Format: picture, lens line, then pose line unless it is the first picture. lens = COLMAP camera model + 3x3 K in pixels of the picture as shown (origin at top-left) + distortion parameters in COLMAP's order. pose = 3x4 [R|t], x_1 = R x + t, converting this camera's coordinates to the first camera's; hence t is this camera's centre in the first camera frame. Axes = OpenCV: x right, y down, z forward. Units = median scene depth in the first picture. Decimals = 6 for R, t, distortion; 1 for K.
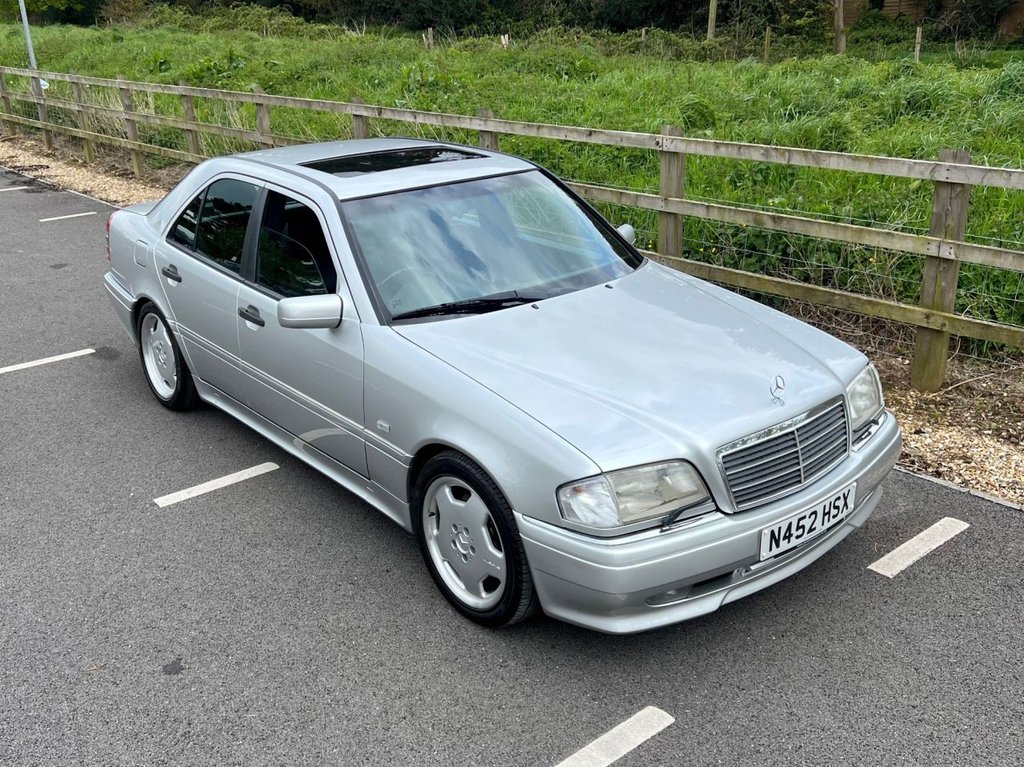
lens RADIAL K [[1022.4, 0, 464.0], [0, 1022.4, 384.7], [0, 0, 1]] dist [0.019181, 0.017119]
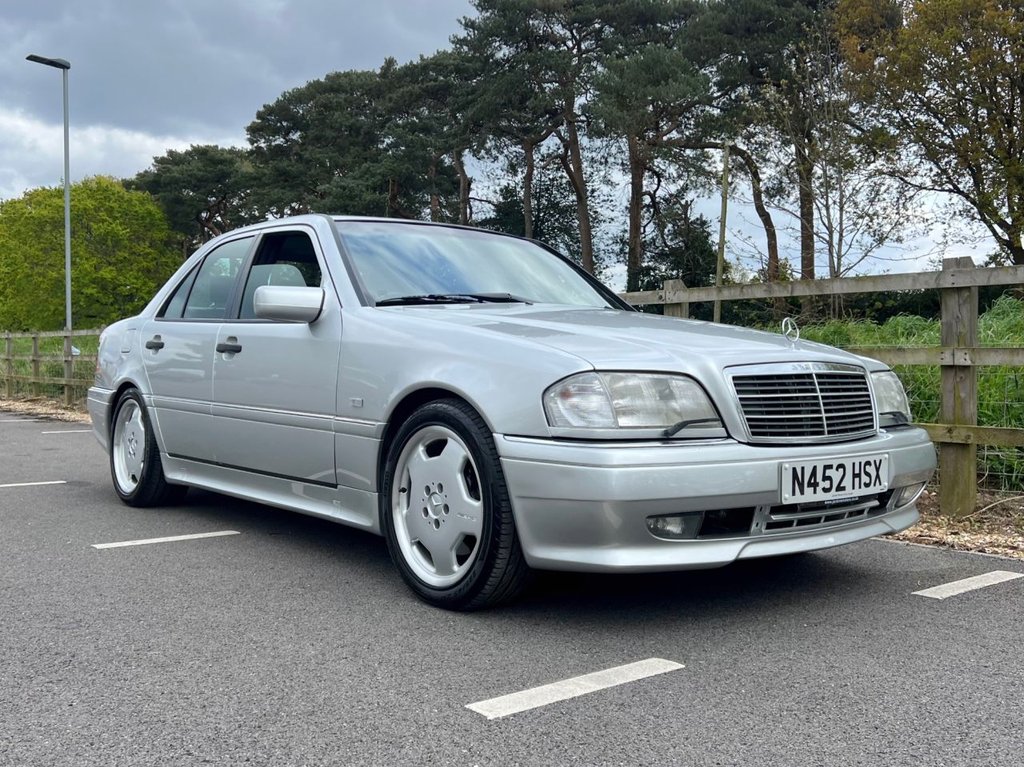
lens RADIAL K [[1017.4, 0, 480.1], [0, 1017.4, 384.5], [0, 0, 1]] dist [0.021933, 0.004286]
pose [[0.999041, 0.043359, -0.006126, 0.038537], [-0.042808, 0.937576, -0.345136, 0.361241], [-0.009222, 0.345067, 0.938533, 0.168705]]
